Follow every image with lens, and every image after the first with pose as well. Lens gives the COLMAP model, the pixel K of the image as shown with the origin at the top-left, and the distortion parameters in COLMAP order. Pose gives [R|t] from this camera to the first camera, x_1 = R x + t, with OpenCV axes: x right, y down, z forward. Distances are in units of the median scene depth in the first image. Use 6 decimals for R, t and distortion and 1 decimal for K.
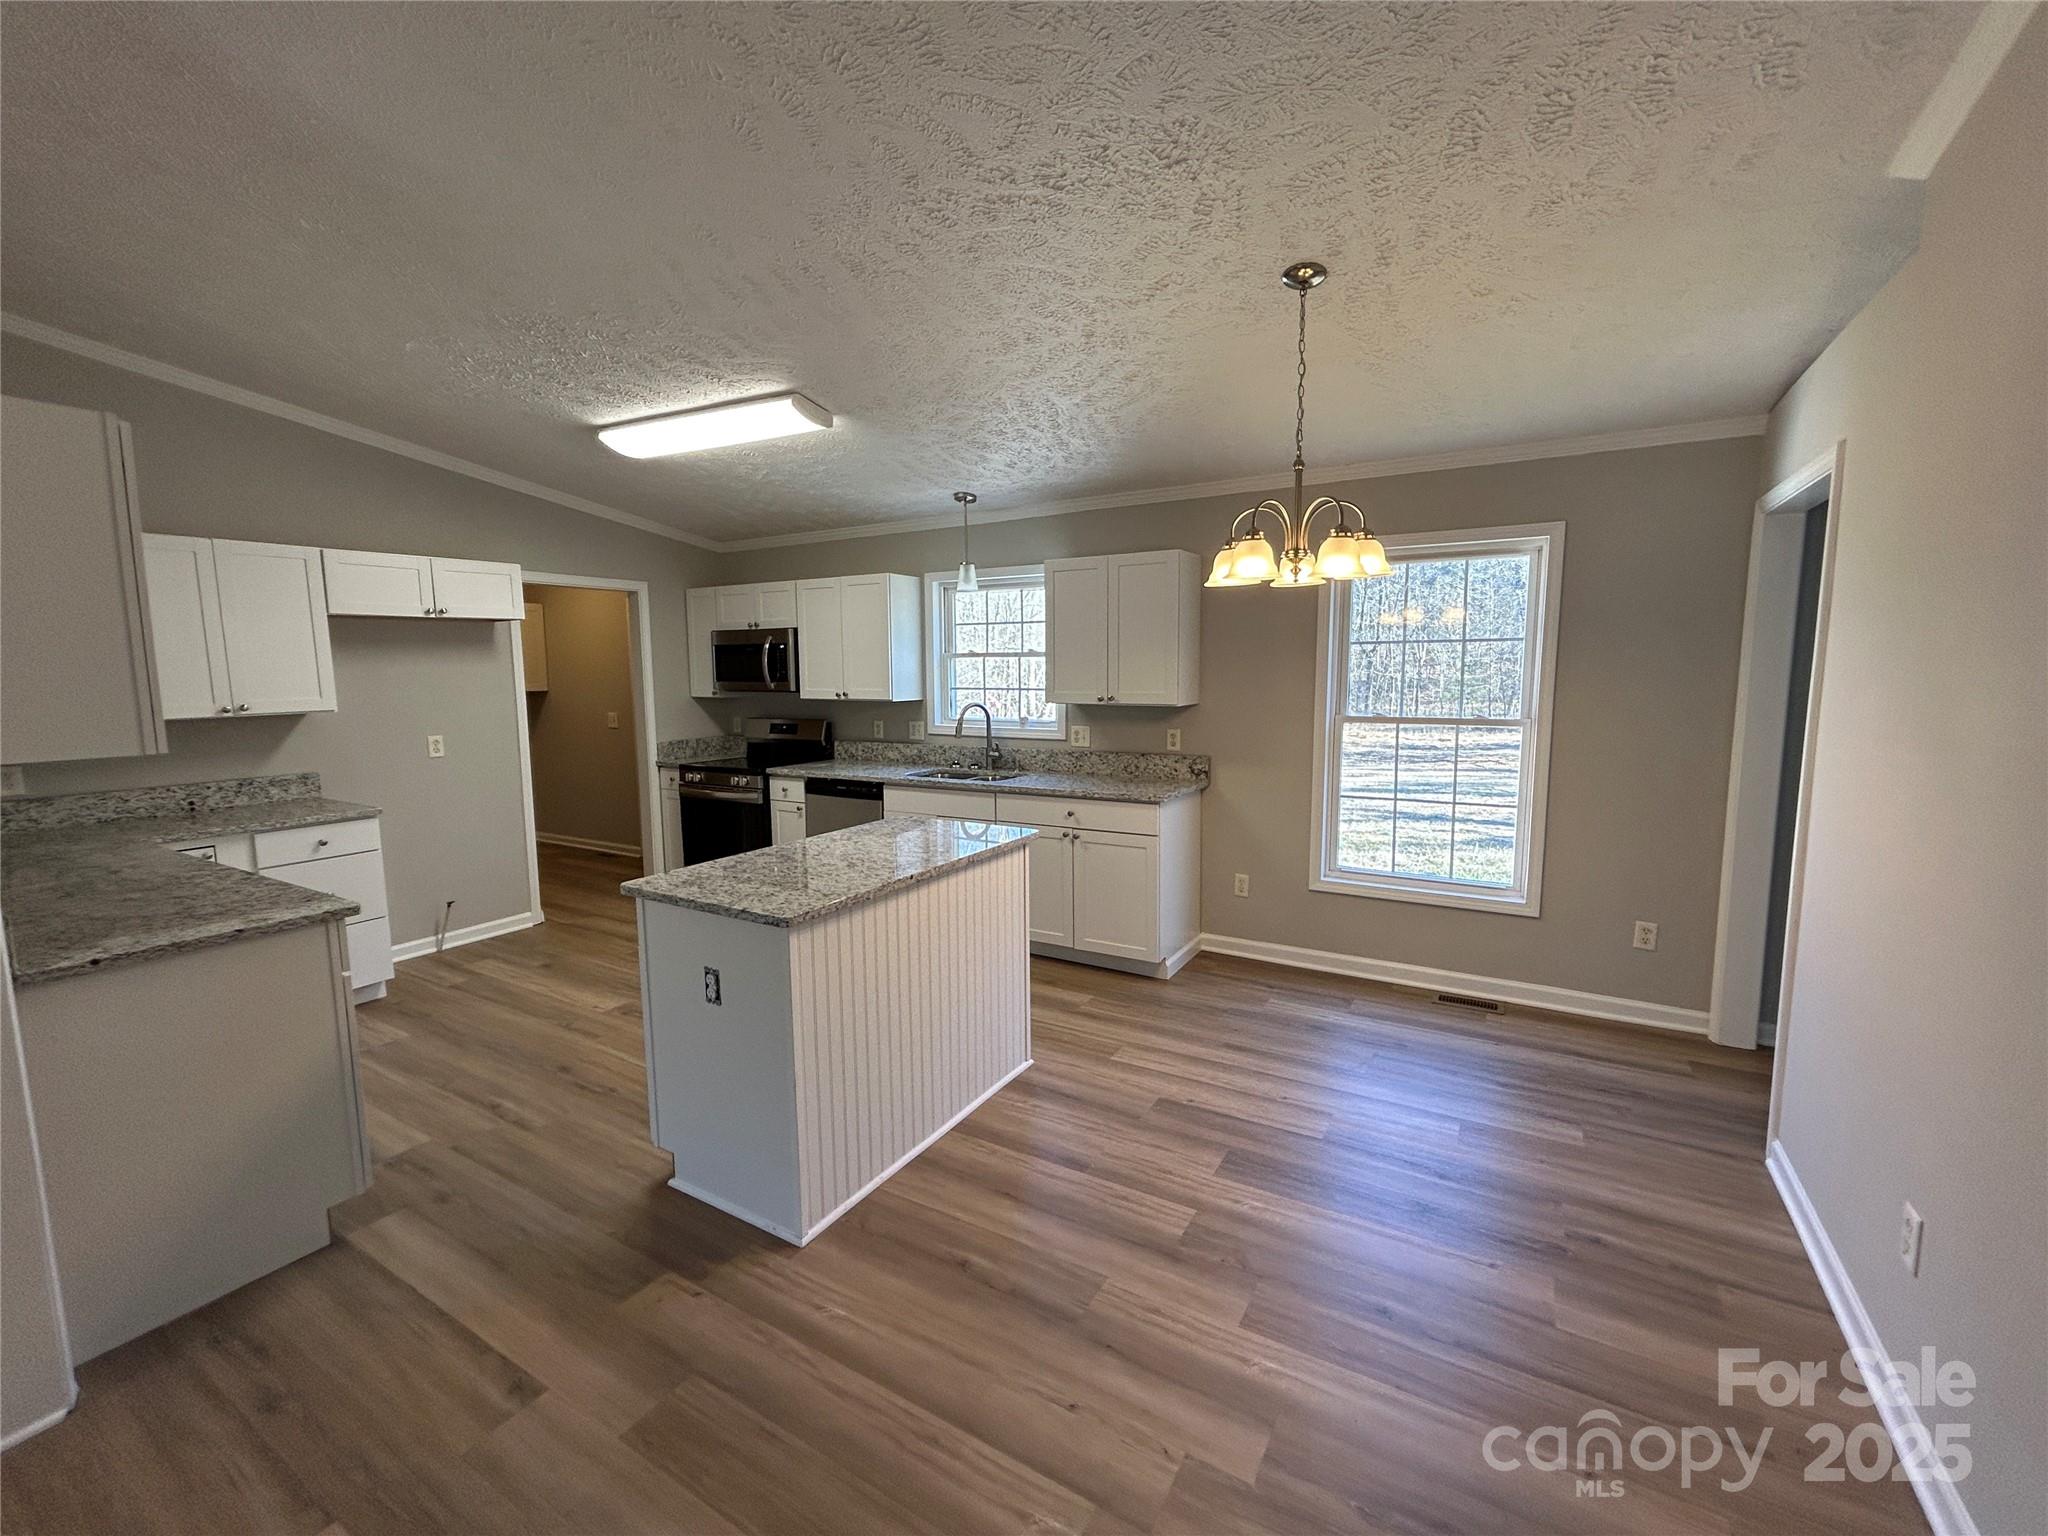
lens RADIAL K [[857.1, 0, 1017.5], [0, 857.1, 764.8], [0, 0, 1]] dist [0.000464, 0.001176]
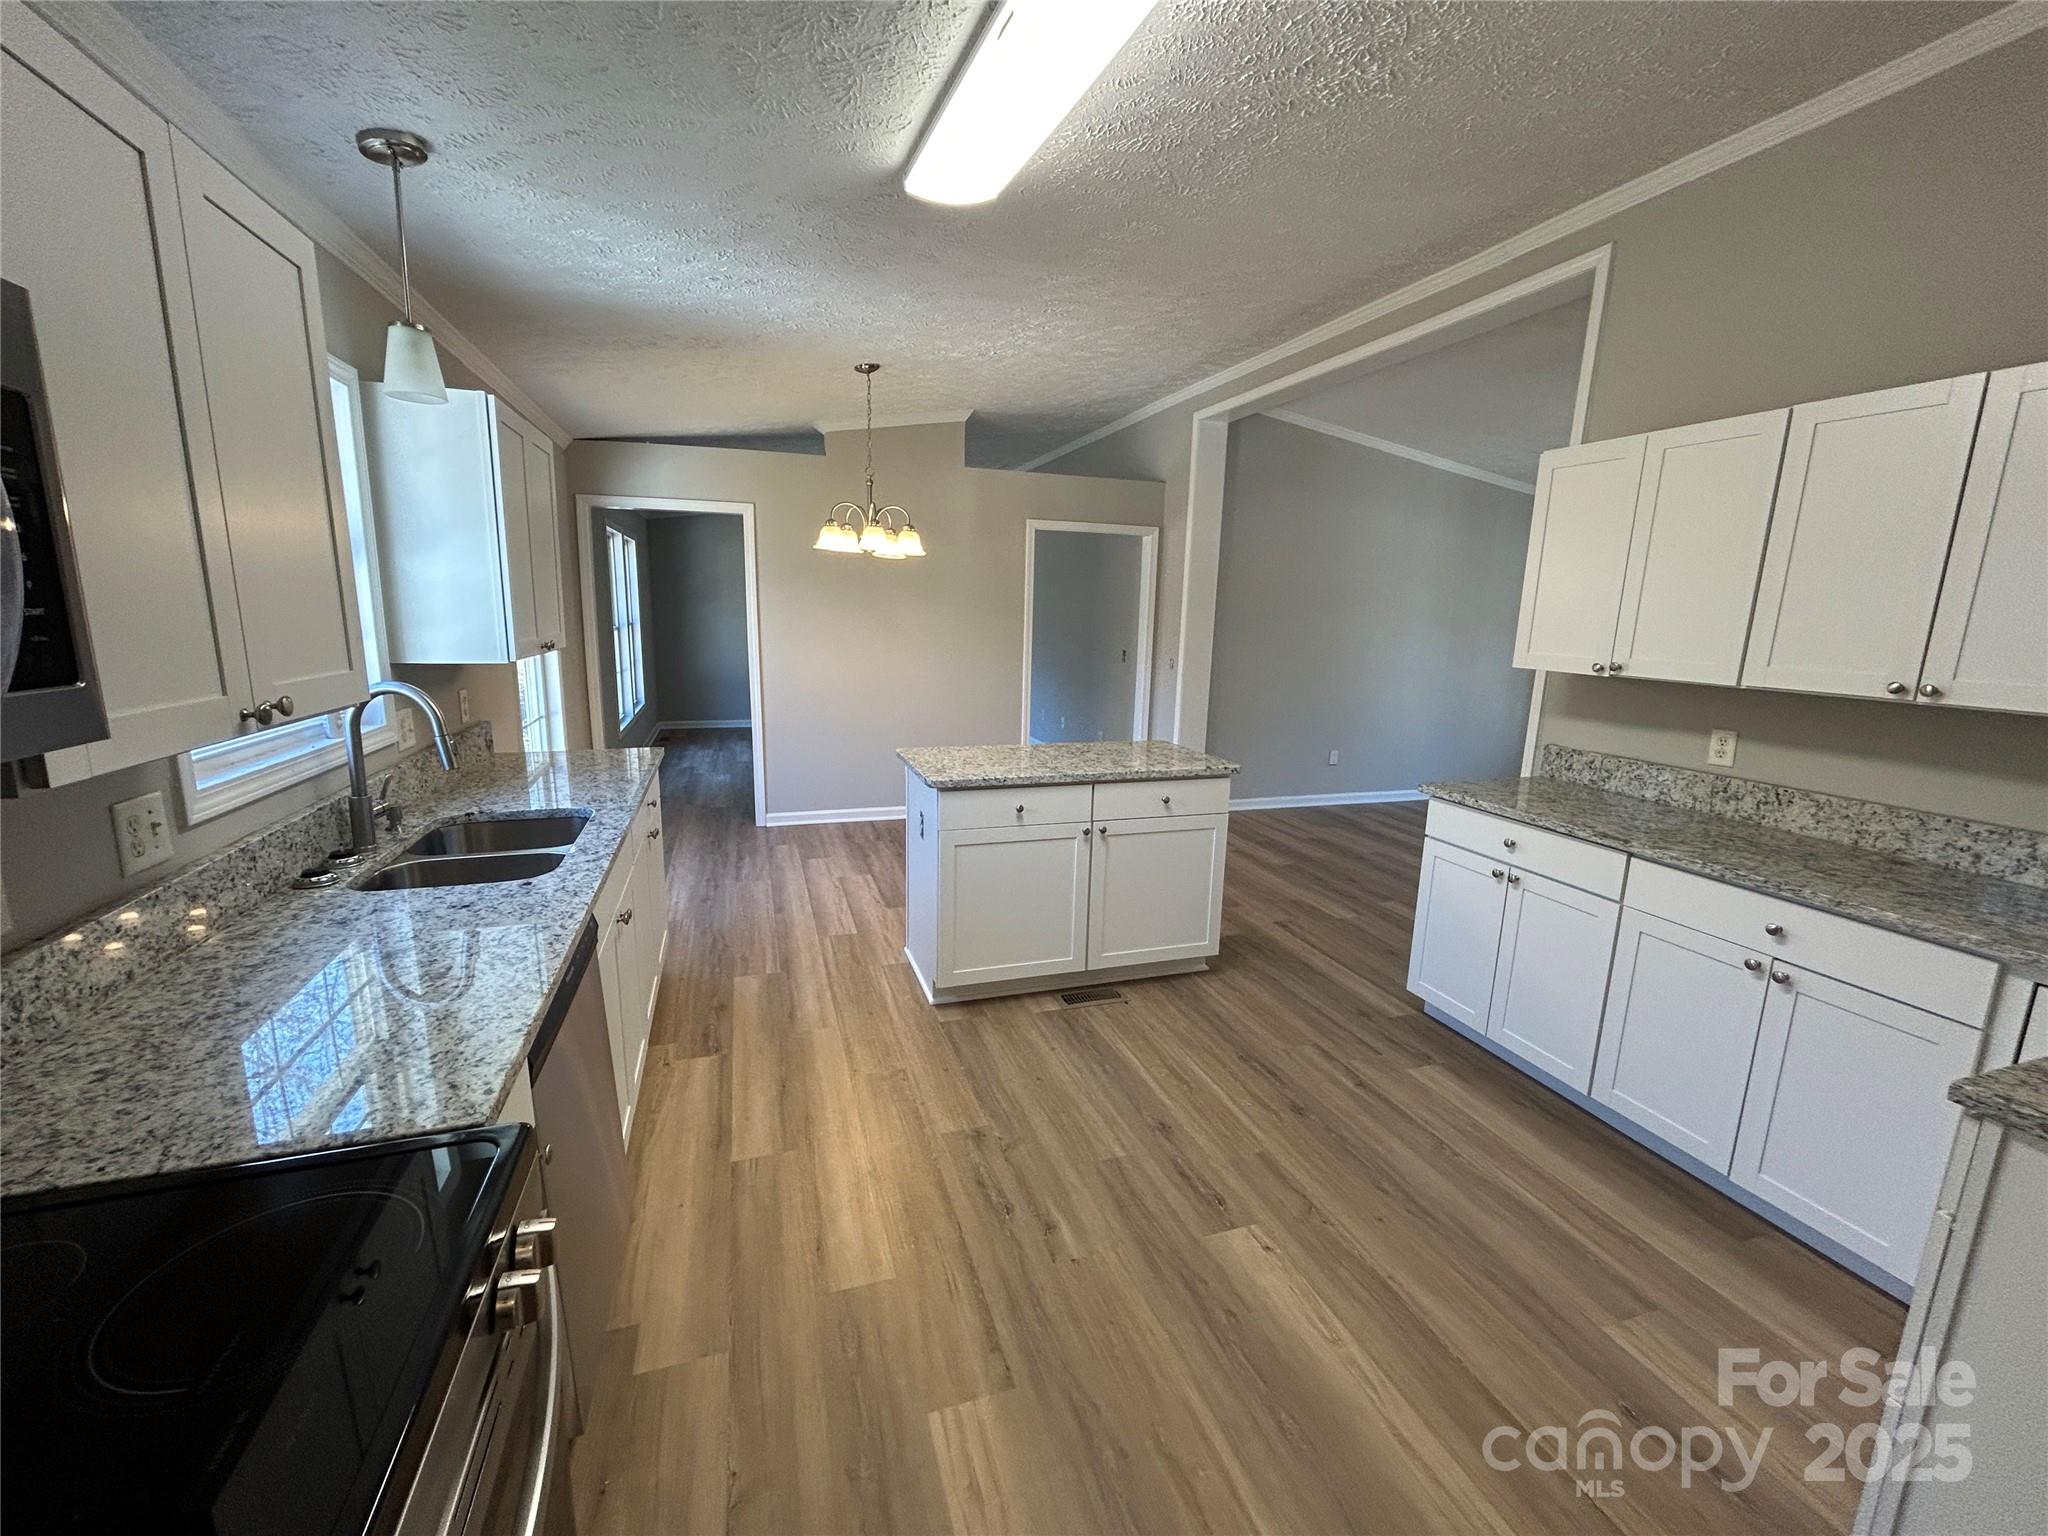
lens RADIAL K [[857.1, 0, 1017.5], [0, 857.1, 764.8], [0, 0, 1]] dist [0.000464, 0.001176]
pose [[-0.761830, -0.124433, 0.635714, -0.571314], [0.062326, 0.962744, 0.263136, -0.133389], [-0.644772, 0.240086, -0.725691, 1.195819]]
